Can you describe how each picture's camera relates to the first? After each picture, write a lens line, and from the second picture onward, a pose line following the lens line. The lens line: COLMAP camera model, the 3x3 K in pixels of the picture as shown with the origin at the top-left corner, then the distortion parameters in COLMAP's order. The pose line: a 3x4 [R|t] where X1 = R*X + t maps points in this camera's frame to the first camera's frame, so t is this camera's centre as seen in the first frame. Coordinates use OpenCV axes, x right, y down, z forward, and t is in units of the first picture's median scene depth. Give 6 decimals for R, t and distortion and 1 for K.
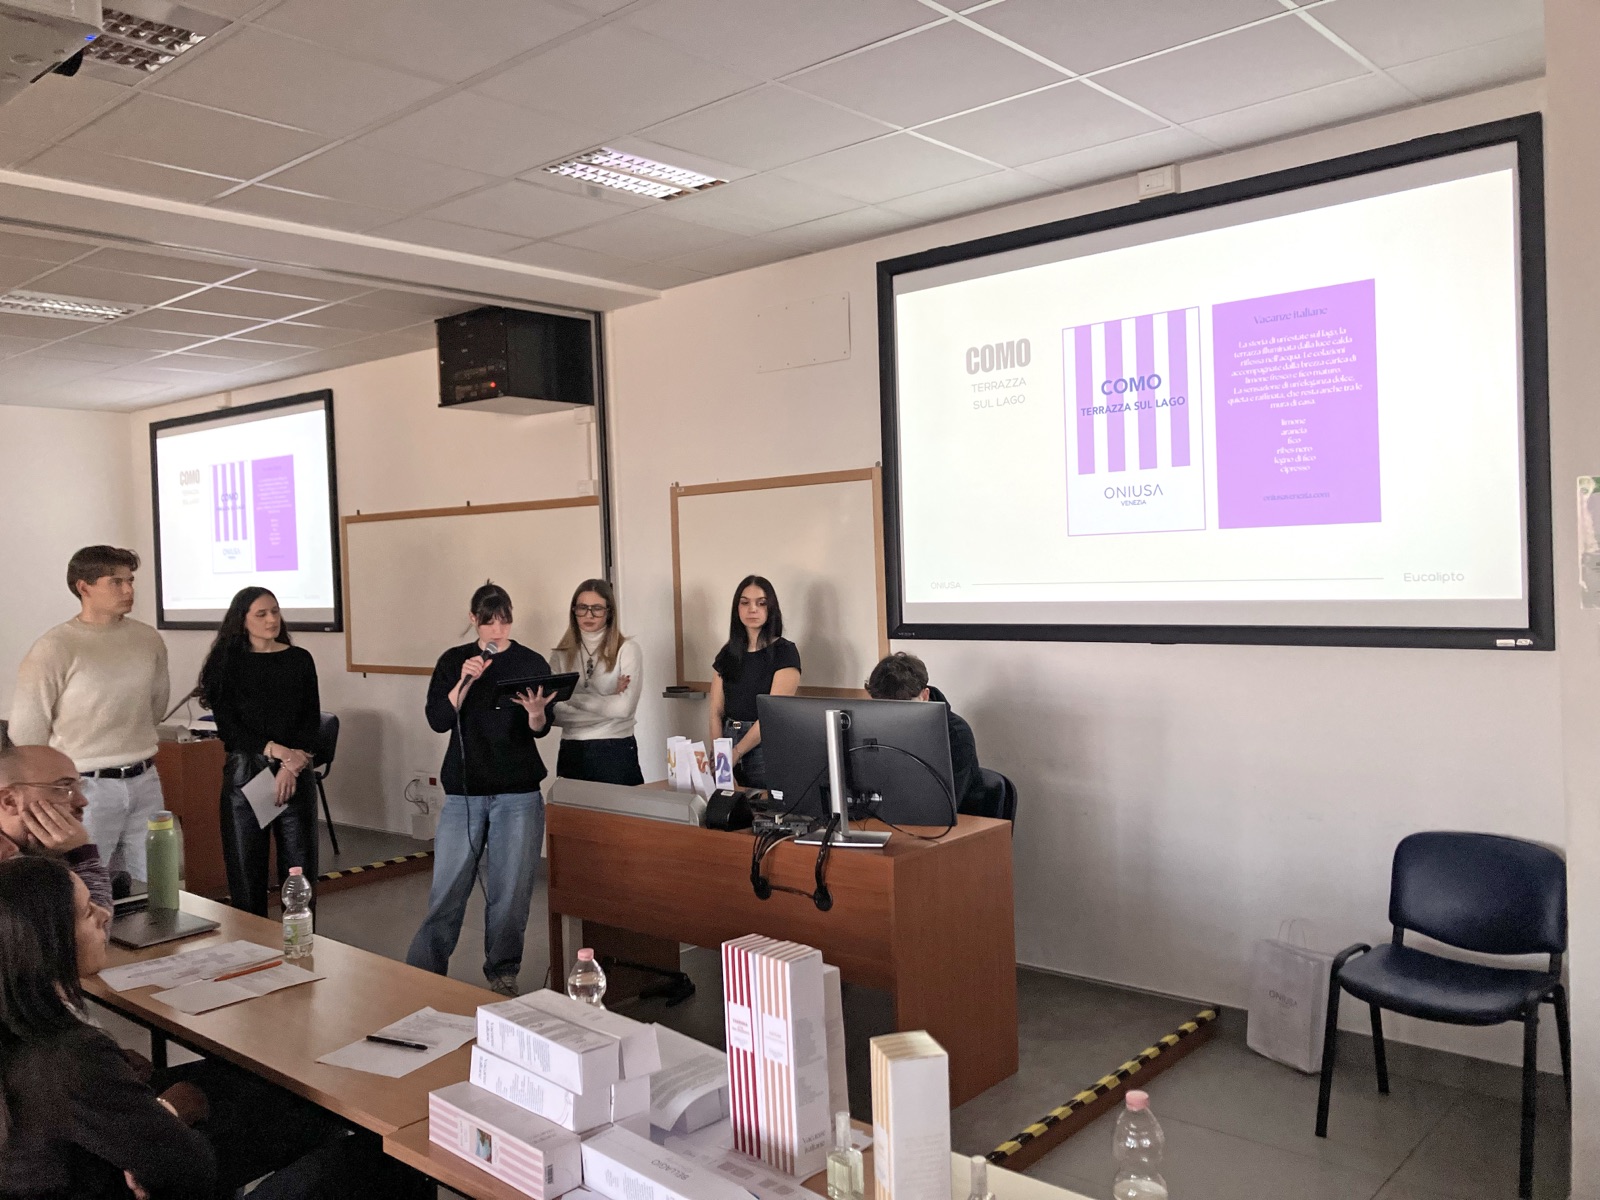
lens RADIAL K [[1321.4, 0, 800.0], [0, 1321.4, 600.0], [0, 0, 1]] dist [0.042055, -0.000183]
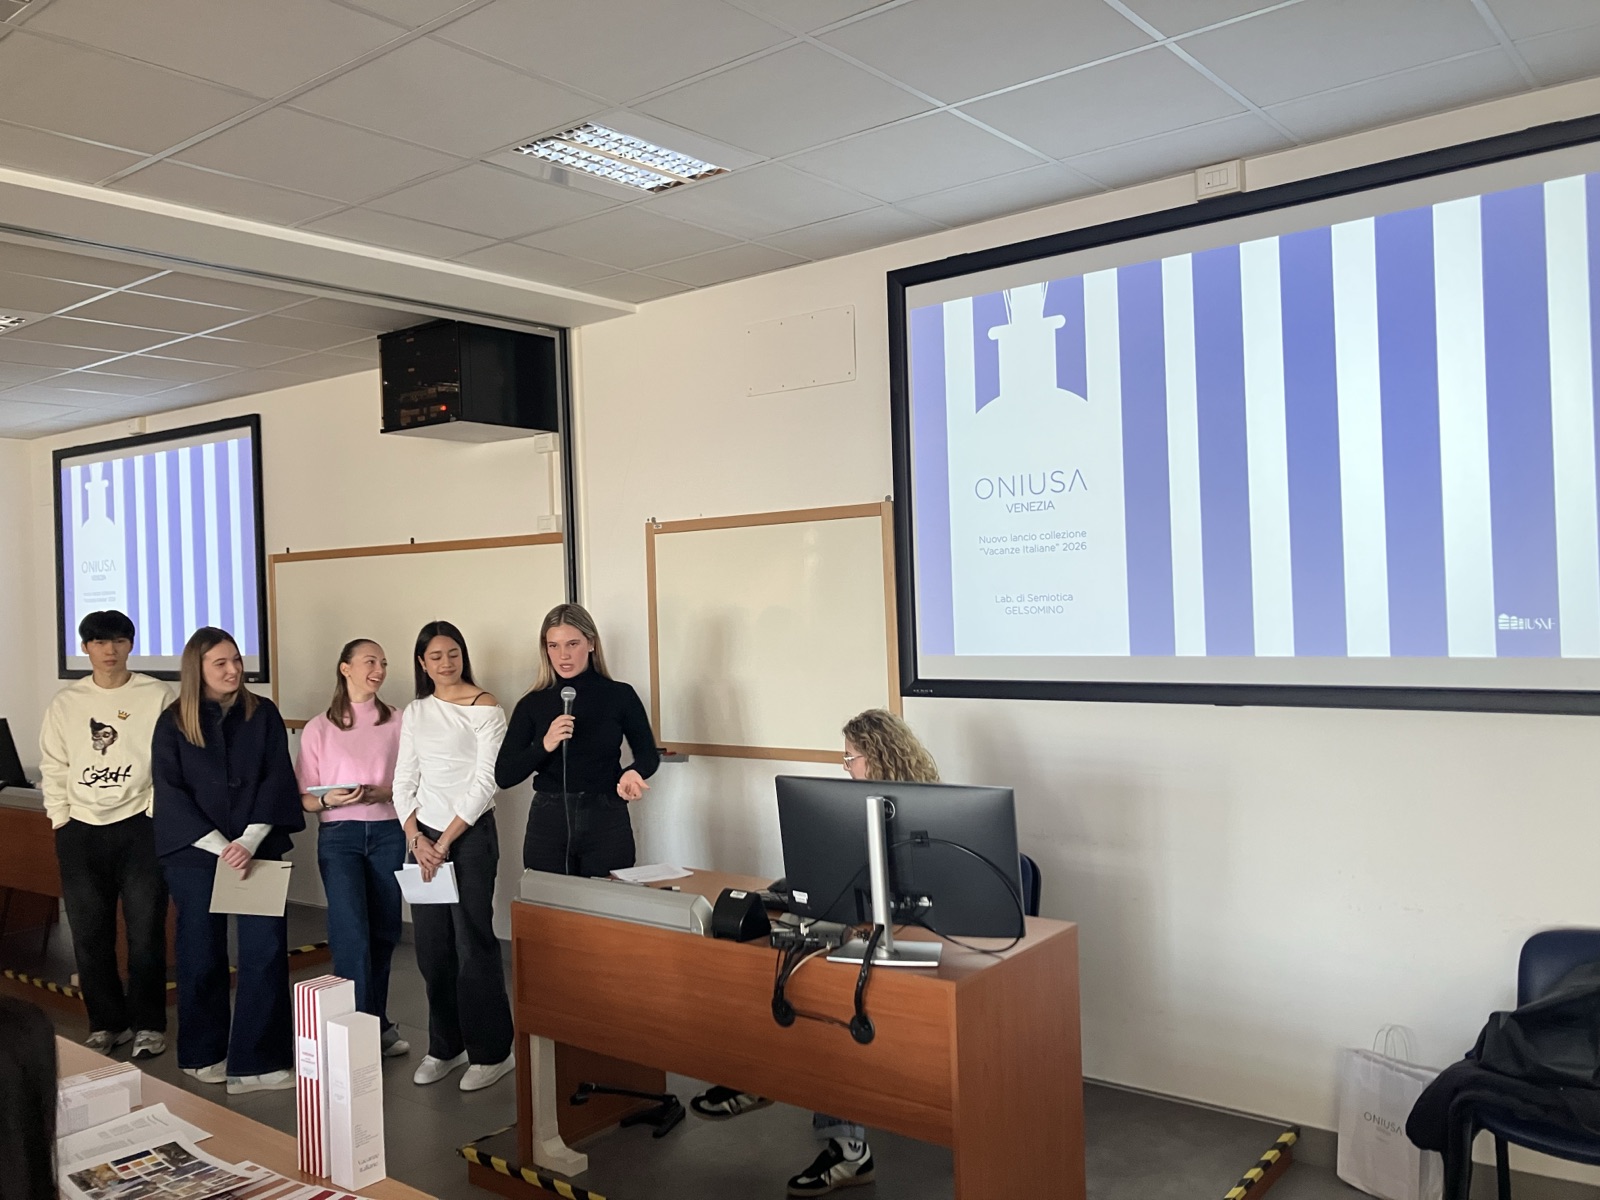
lens RADIAL K [[1312.3, 0, 809.9], [0, 1312.3, 592.8], [0, 0, 1]] dist [0.031084, -0.003366]
pose [[0.998456, -0.000727, 0.055535, -0.046311], [0.002438, 0.999525, -0.030736, -0.014101], [-0.055486, 0.030824, 0.997984, 0.142509]]
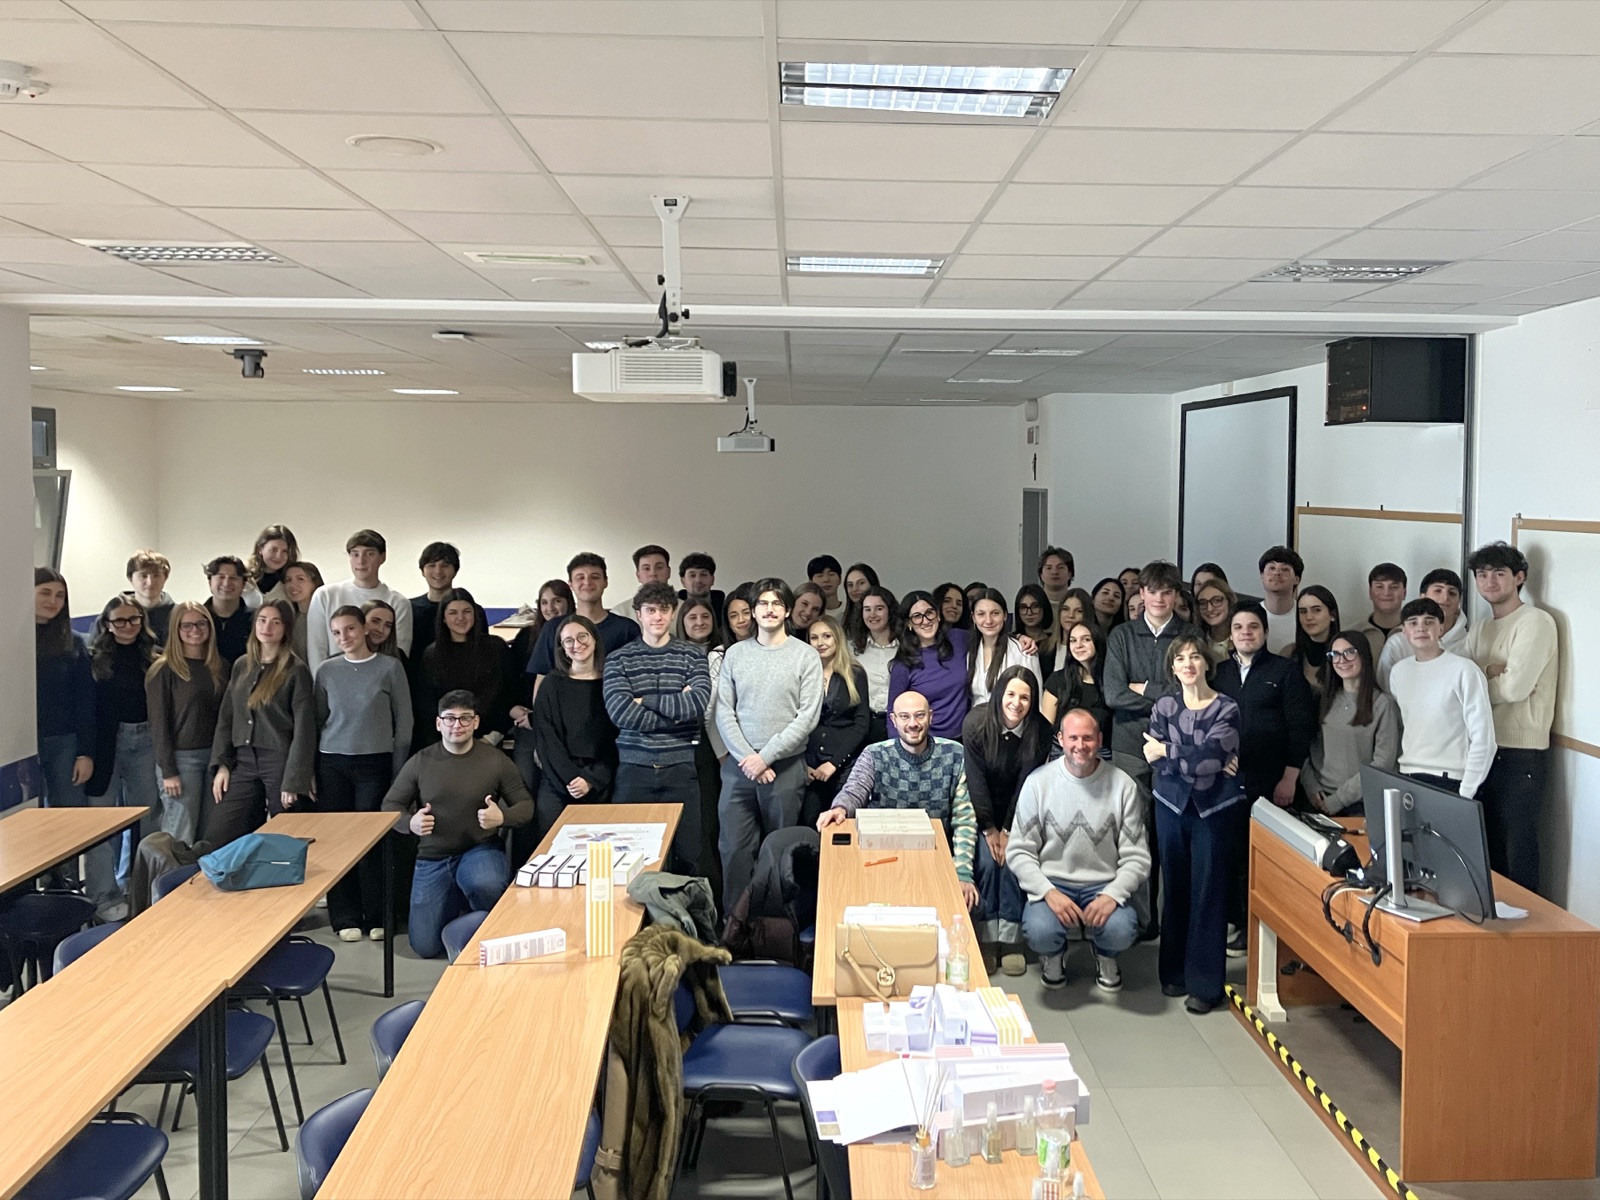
lens RADIAL K [[1484.8, 0, 800.0], [0, 1484.8, 600.0], [0, 0, 1]] dist [0.005241, -0.000608]
pose [[0.669035, 0.092786, -0.737416, 0.455920], [-0.045779, 0.995437, 0.083717, -0.118570], [0.741820, -0.022251, 0.670230, -0.148280]]
